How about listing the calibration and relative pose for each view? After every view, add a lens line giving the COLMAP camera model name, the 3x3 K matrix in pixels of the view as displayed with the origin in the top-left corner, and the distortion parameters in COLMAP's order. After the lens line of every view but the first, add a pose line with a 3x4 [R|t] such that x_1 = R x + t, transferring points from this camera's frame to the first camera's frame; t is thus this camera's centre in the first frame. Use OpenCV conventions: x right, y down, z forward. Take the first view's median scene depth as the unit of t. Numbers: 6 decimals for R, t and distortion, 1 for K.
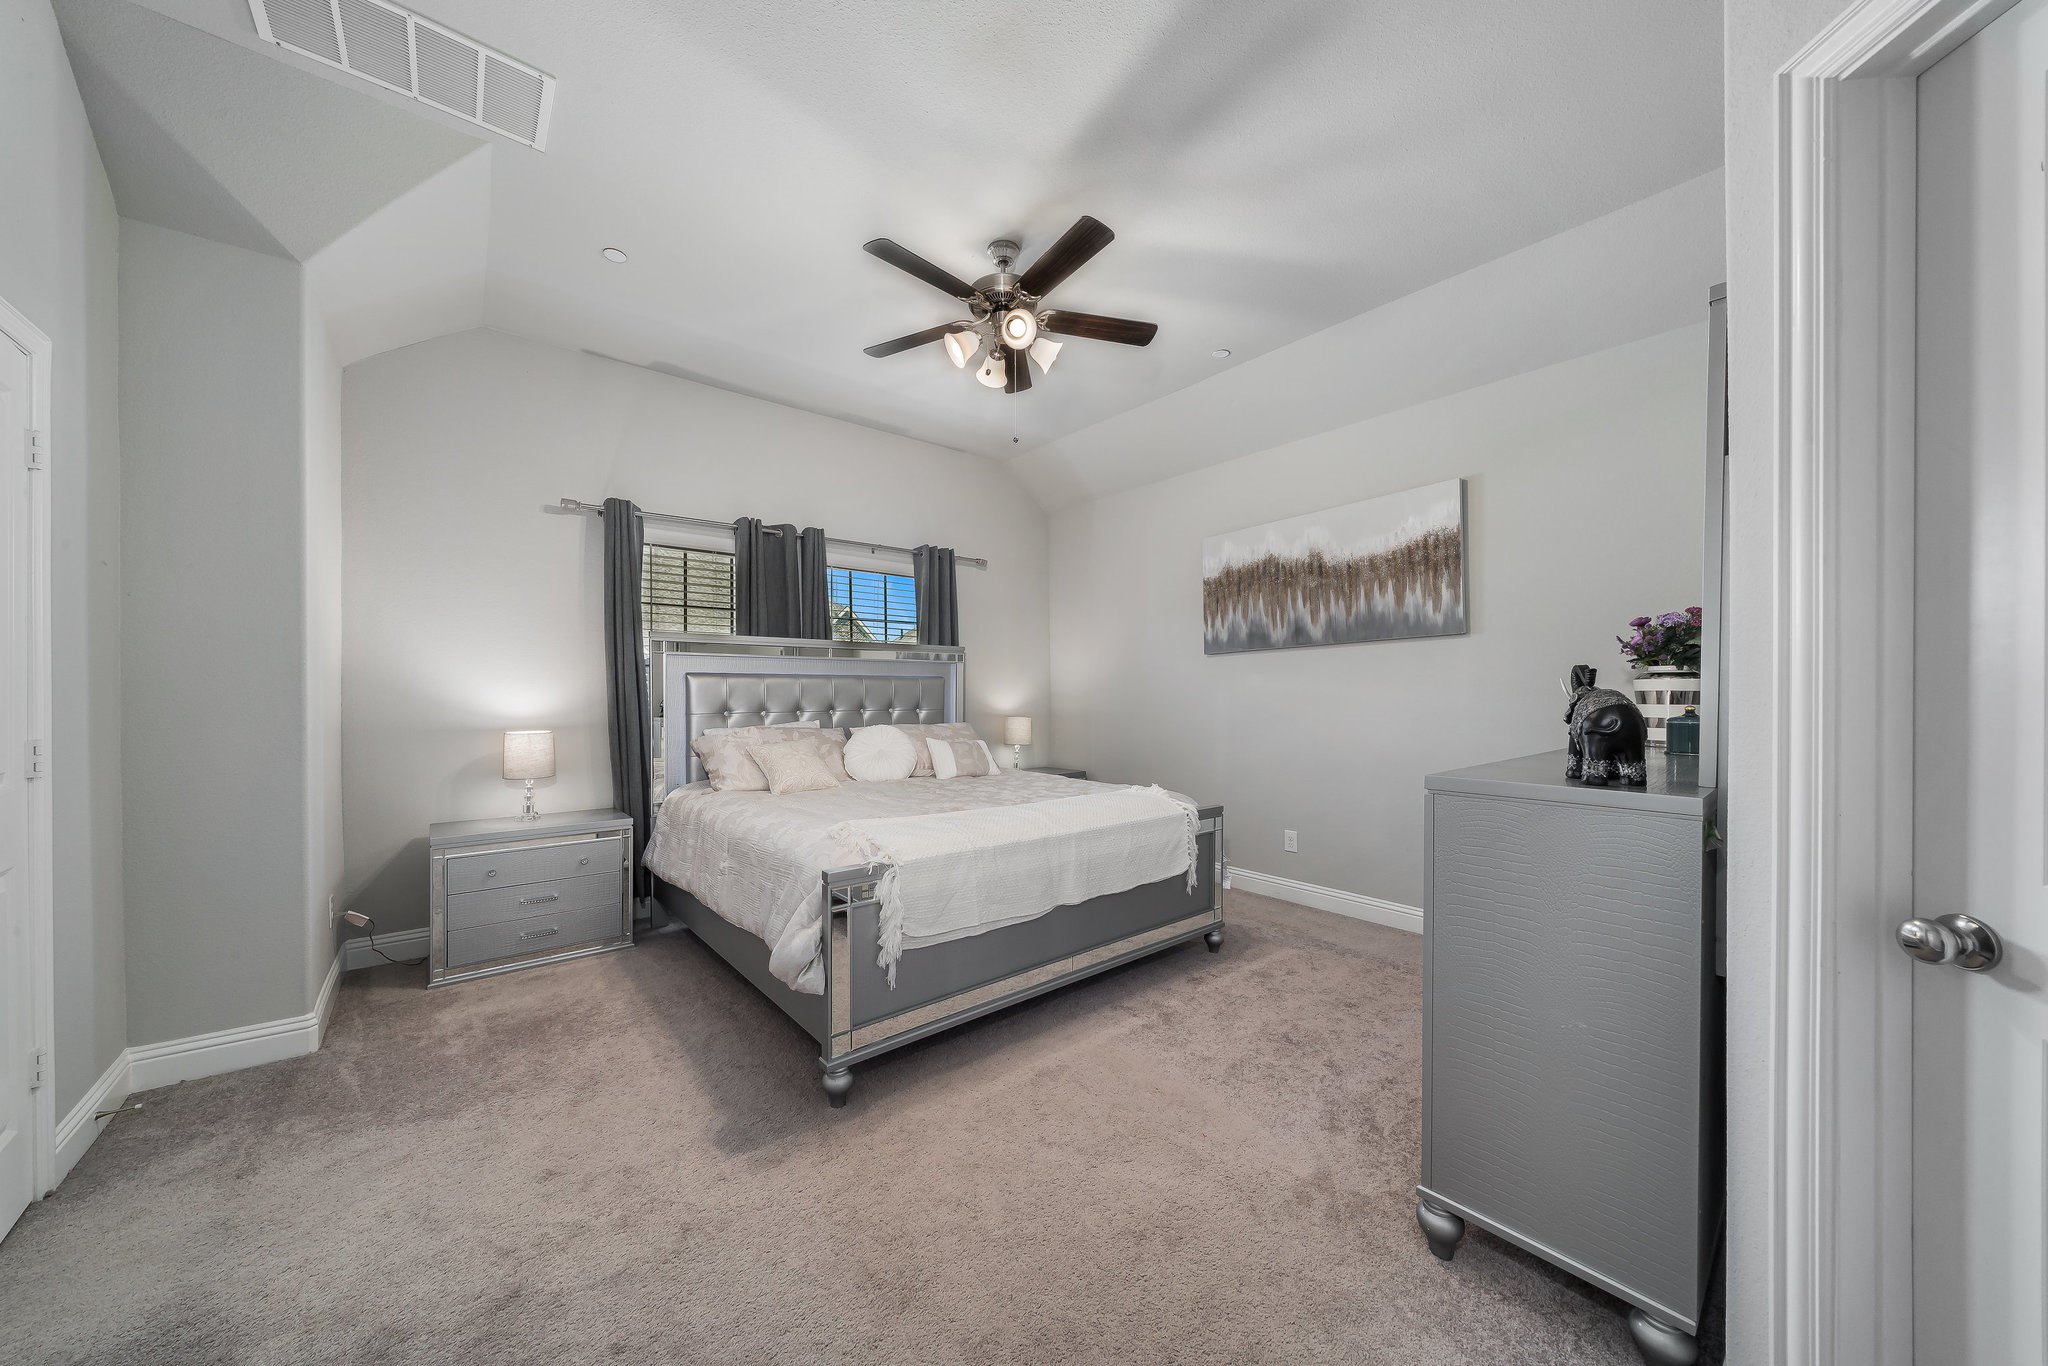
lens RADIAL K [[689.9, 0, 1009.7], [0, 689.9, 696.3], [0, 0, 1]] dist [-0.004943, 0.000043]
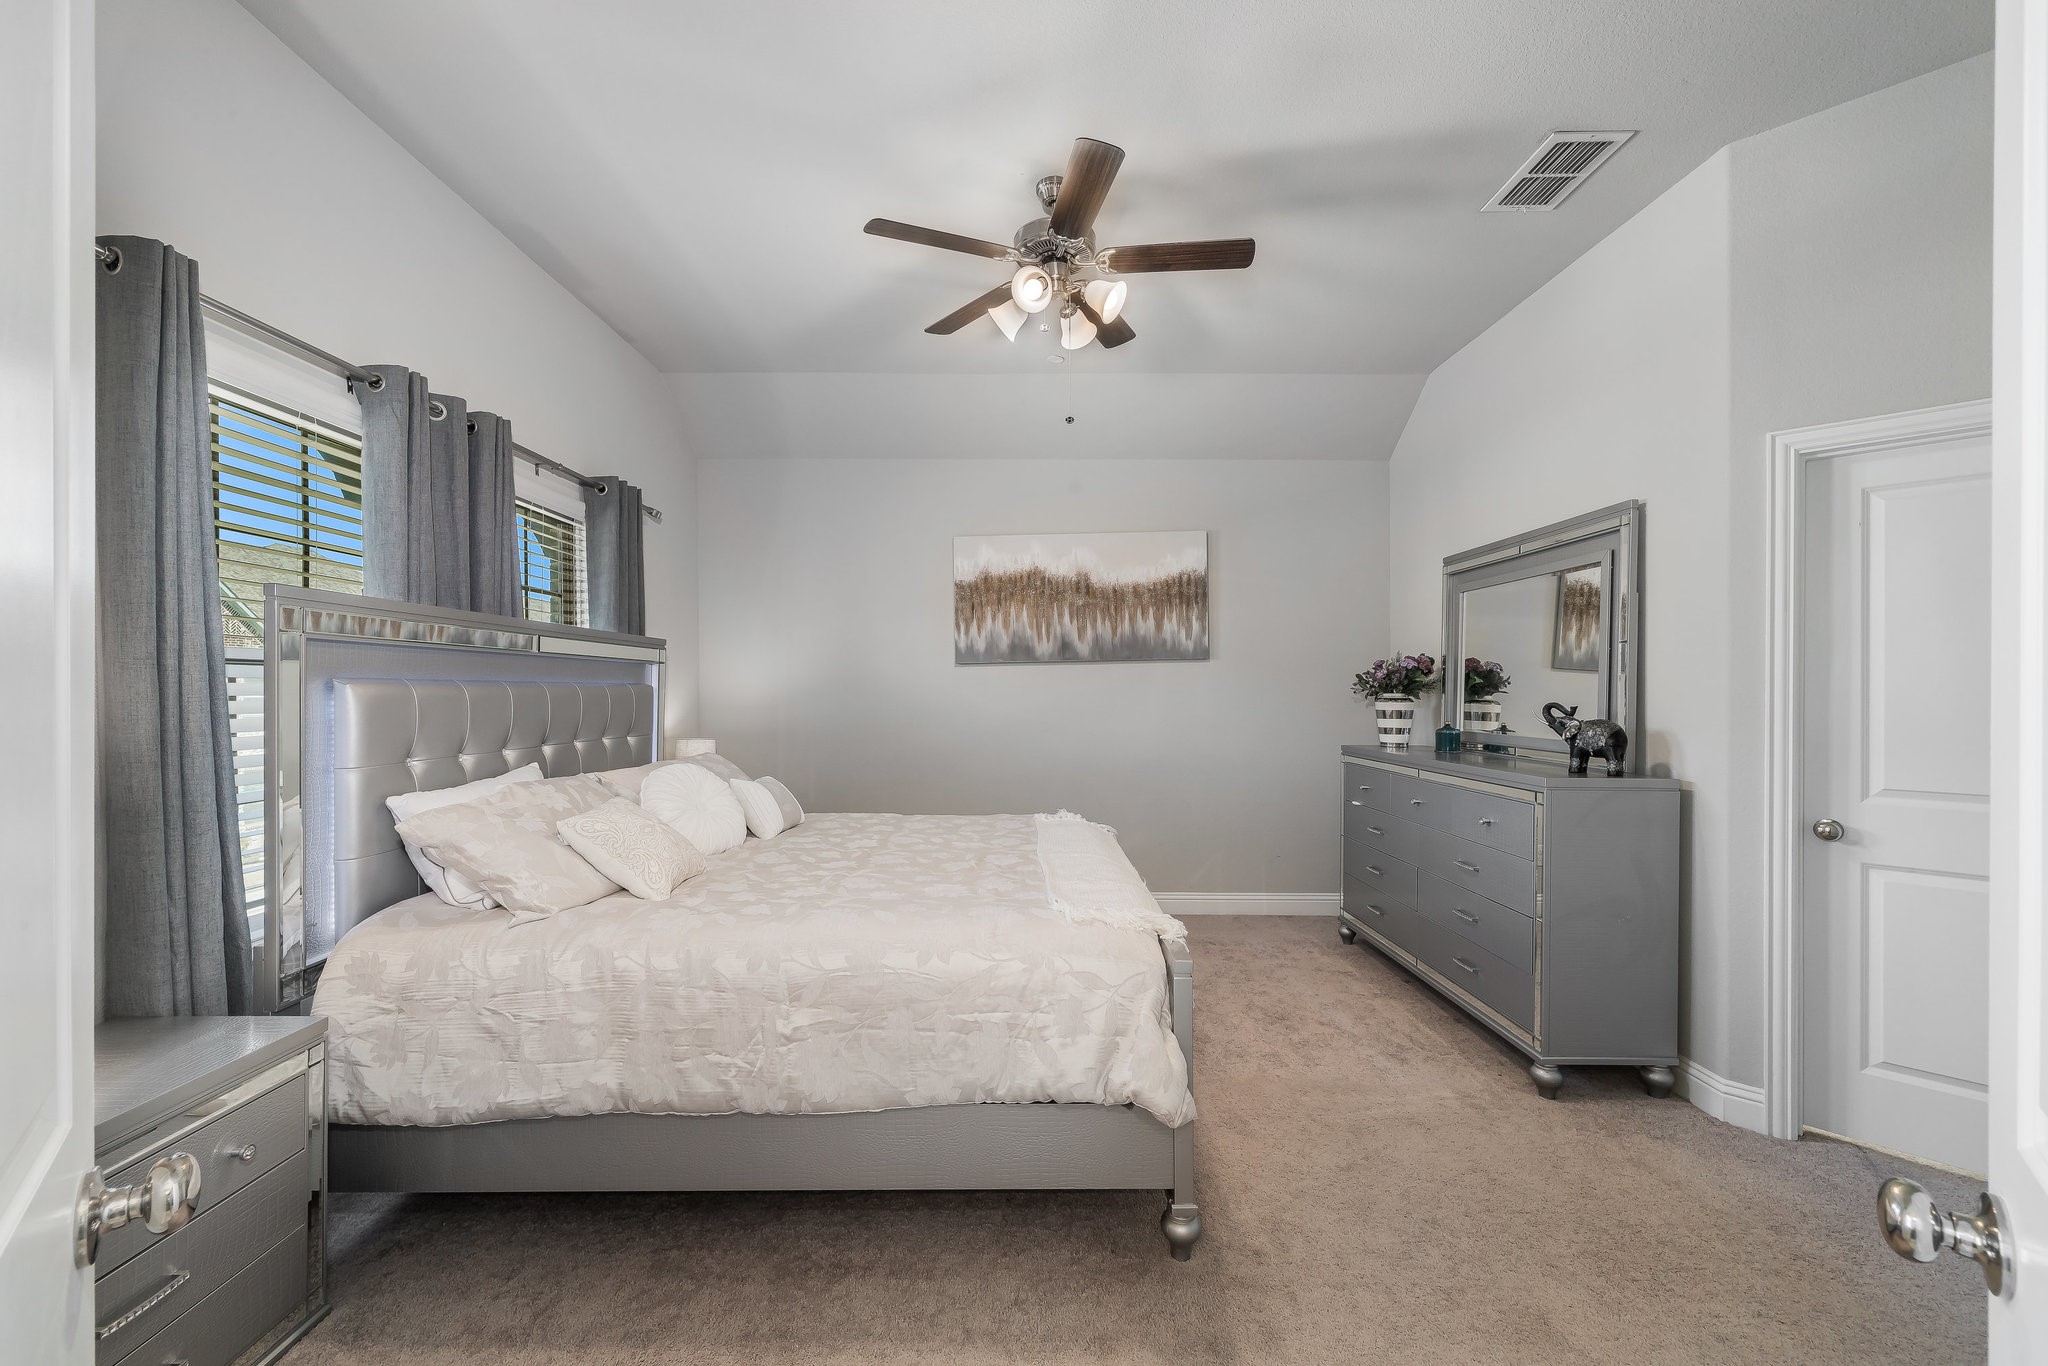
lens RADIAL K [[807.7, 0, 1017.5], [0, 807.7, 691.7], [0, 0, 1]] dist [0.000109, 0.000042]
pose [[0.637366, 0.001588, 0.770560, -0.565149], [-0.001790, 0.999998, -0.000581, -0.026808], [-0.770559, -0.001009, 0.637368, 0.296264]]
